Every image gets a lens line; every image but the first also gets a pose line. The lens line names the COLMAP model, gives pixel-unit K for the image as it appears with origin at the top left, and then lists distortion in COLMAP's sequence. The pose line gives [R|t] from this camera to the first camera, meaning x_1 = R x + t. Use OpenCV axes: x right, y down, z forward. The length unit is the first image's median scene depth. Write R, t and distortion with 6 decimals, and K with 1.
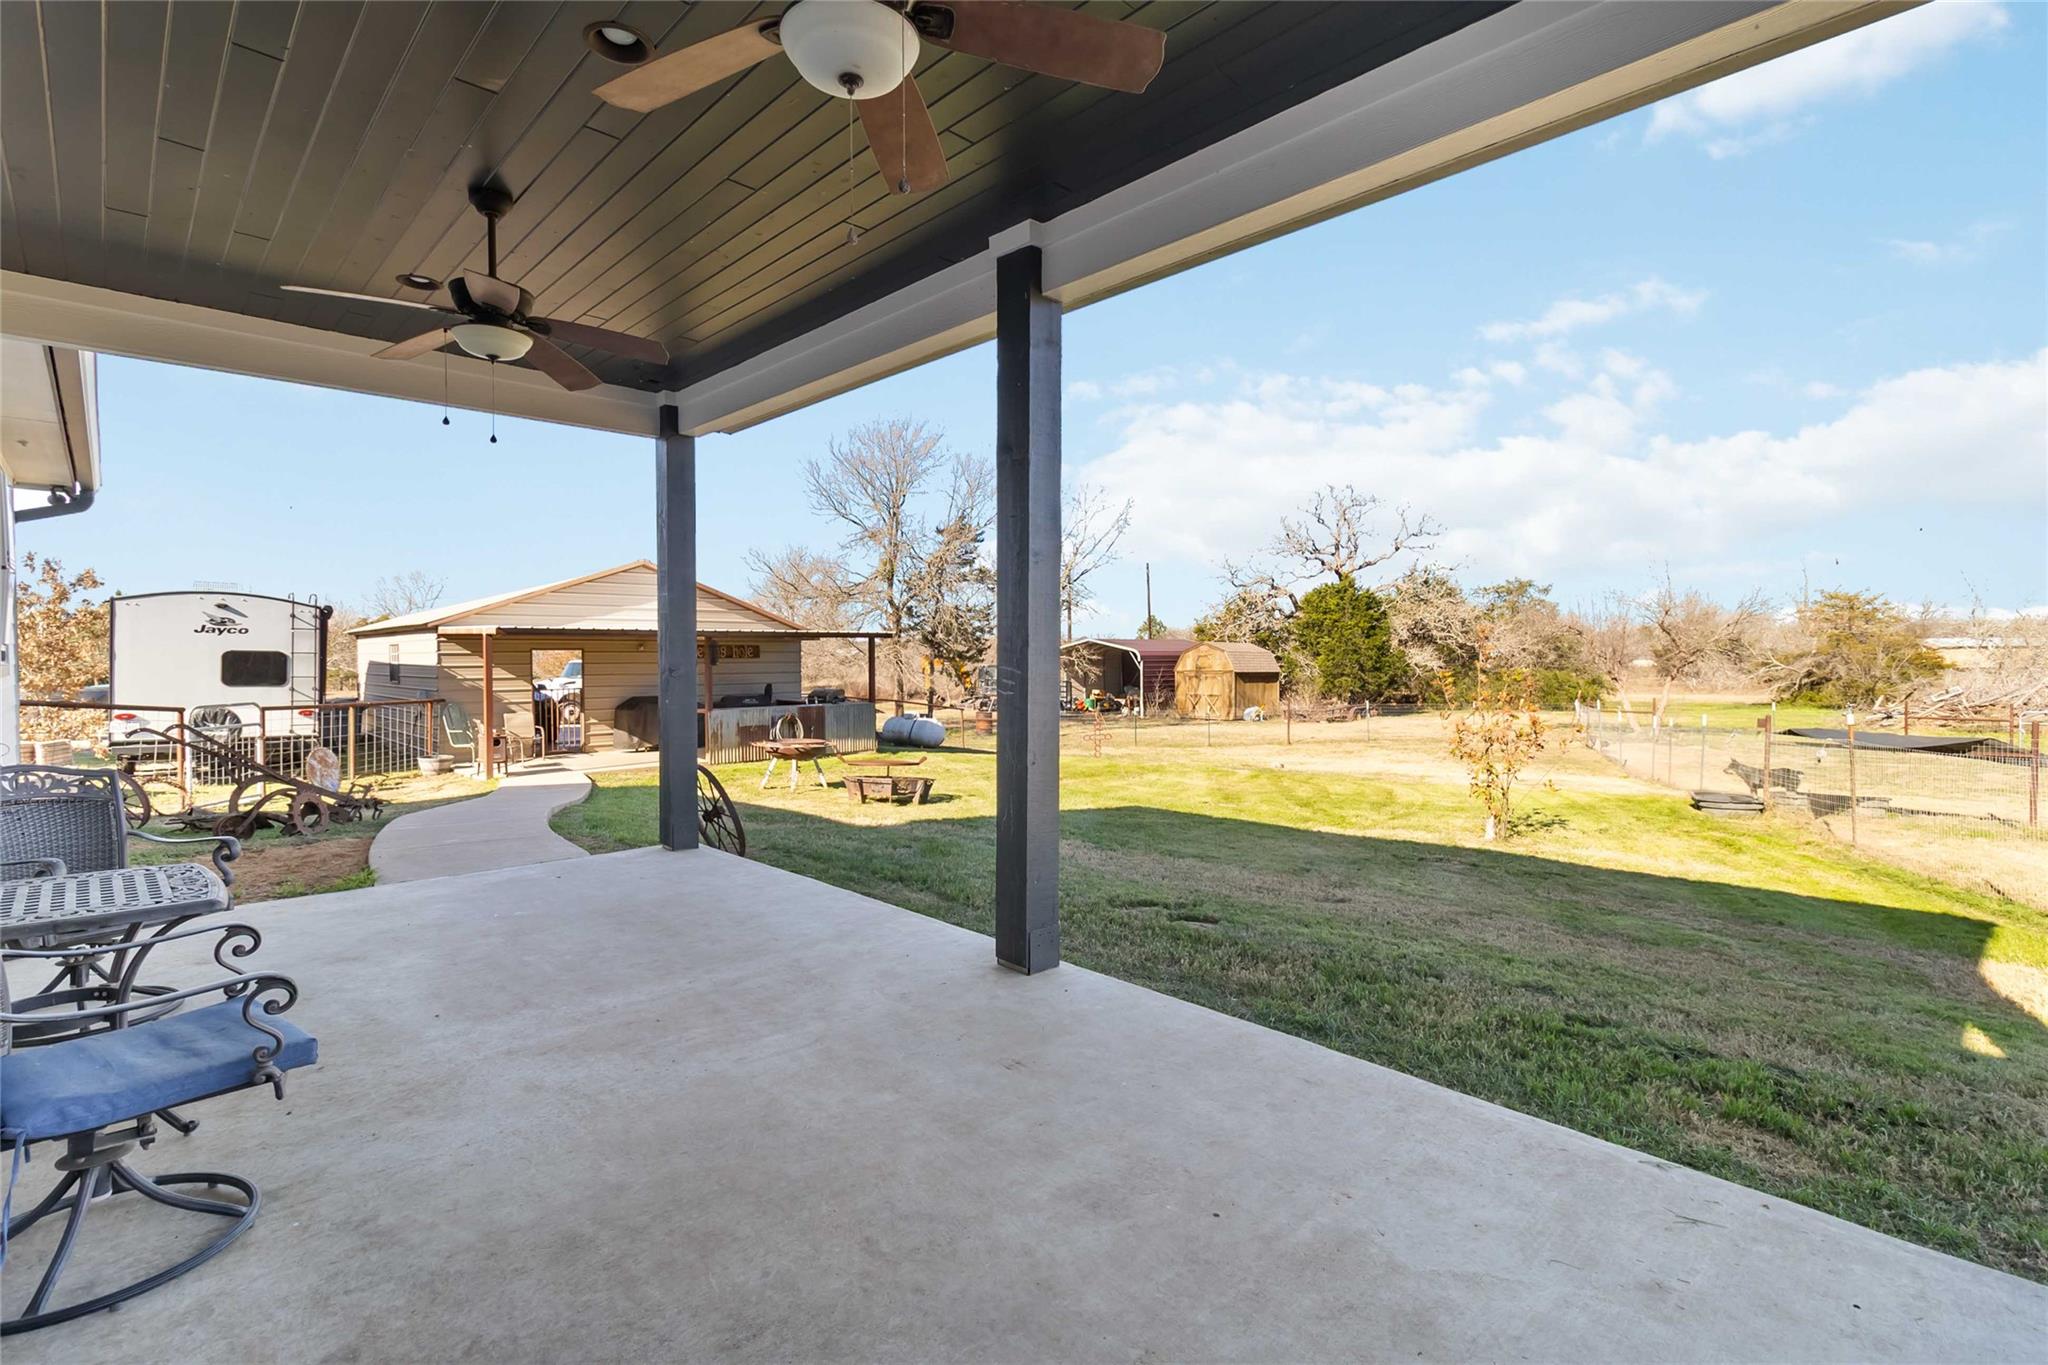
lens RADIAL K [[959.9, 0, 1023.4], [0, 959.9, 638.6], [0, 0, 1]] dist [0.001322, 0.000151]
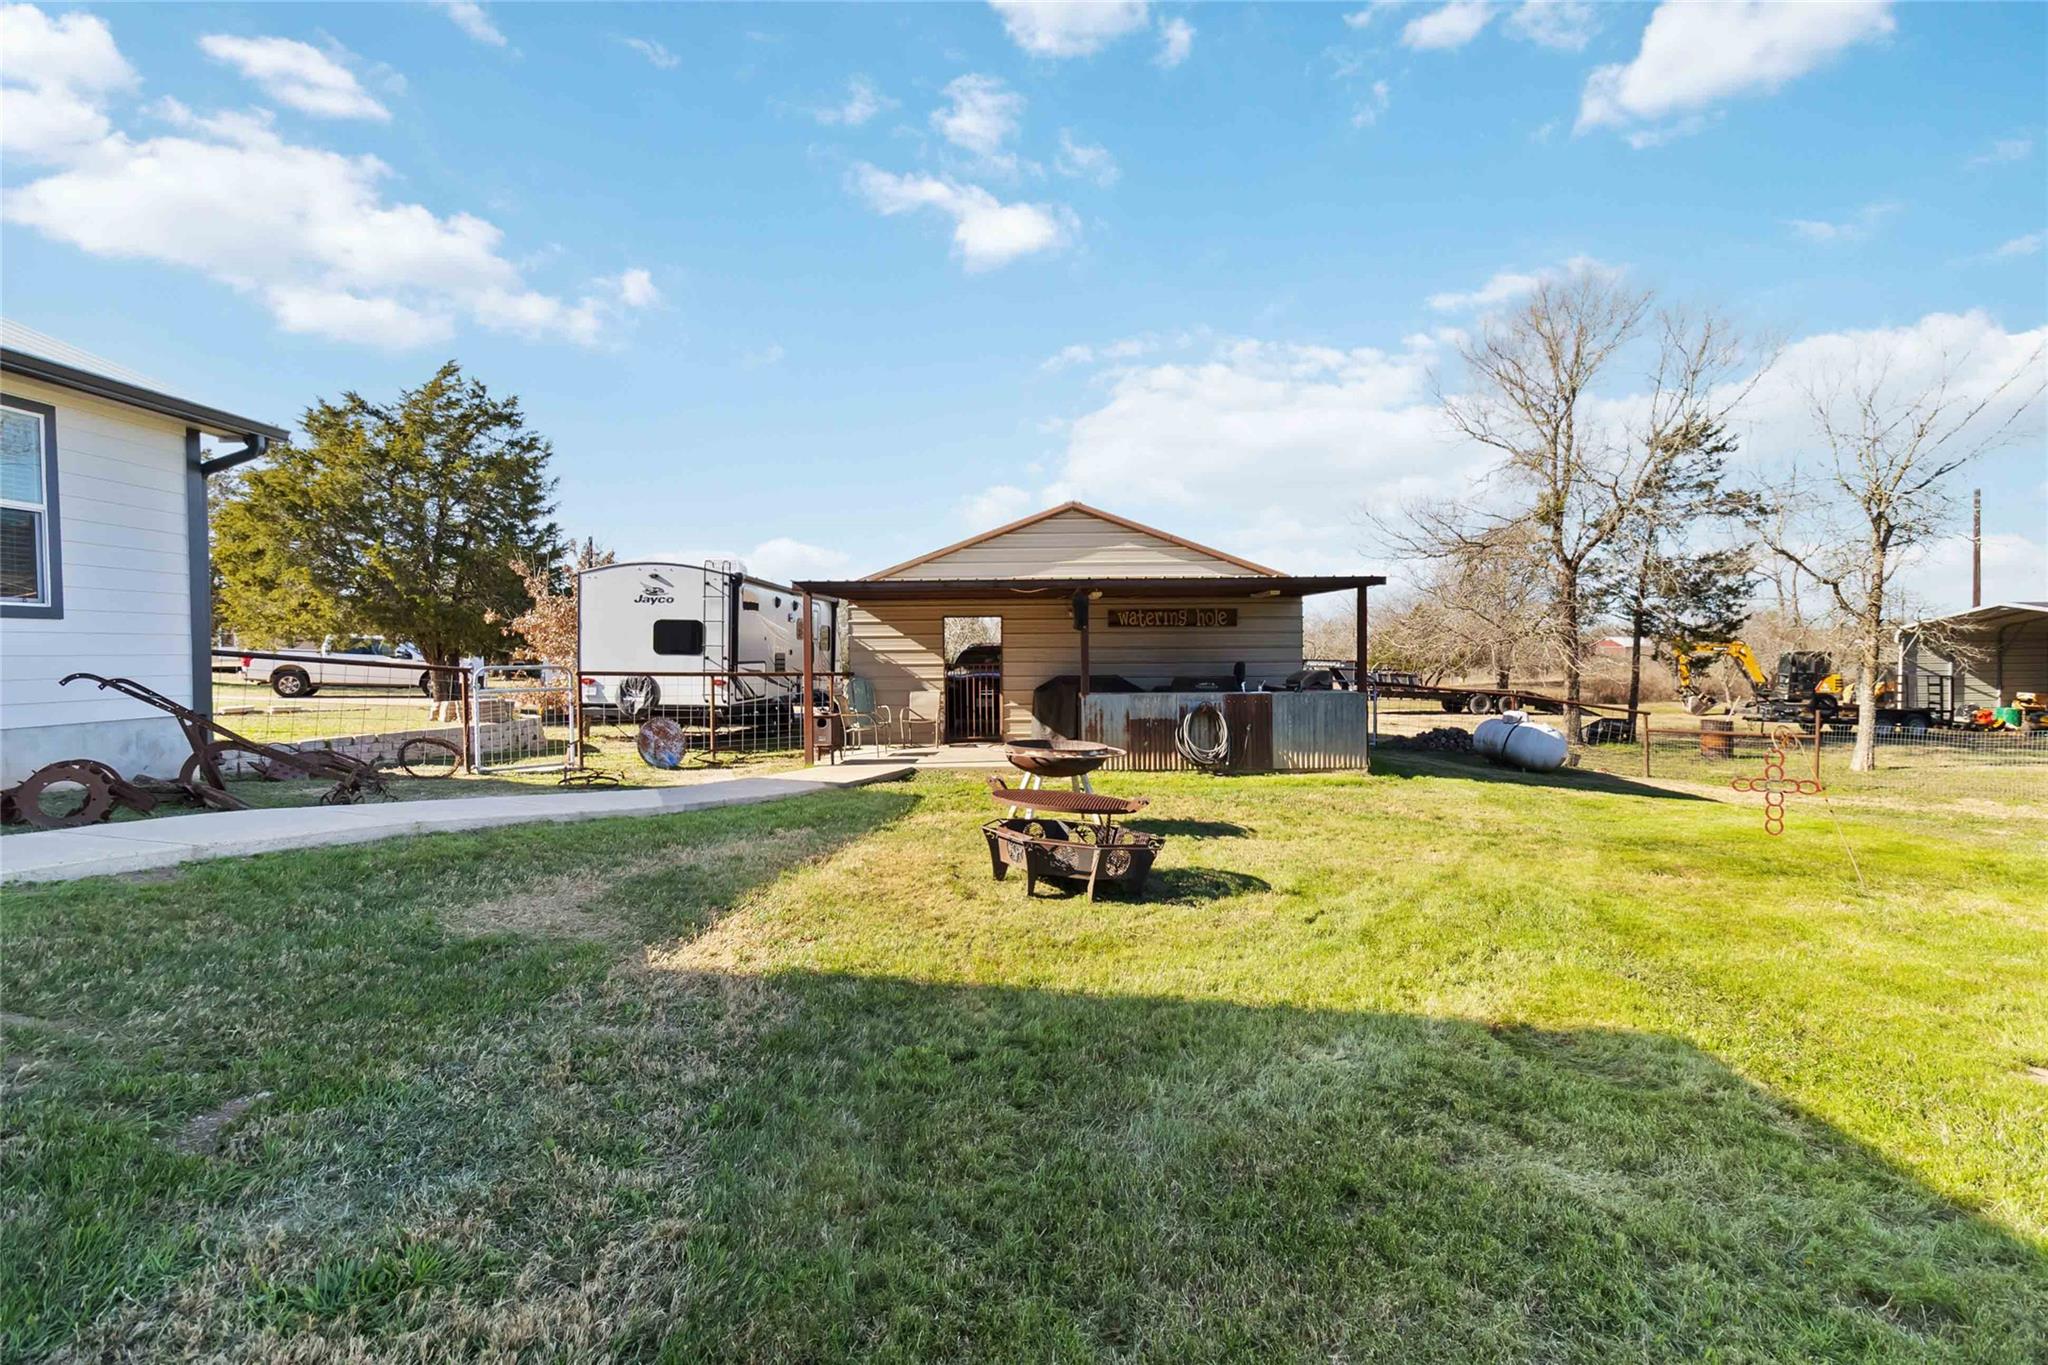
lens RADIAL K [[959.9, 0, 1023.4], [0, 959.9, 638.6], [0, 0, 1]] dist [0.001322, 0.000151]
pose [[0.710756, -0.012408, -0.703329, 0.115609], [0.014987, 0.999885, -0.002494, 0.028995], [0.703279, -0.008768, 0.710860, 0.385874]]
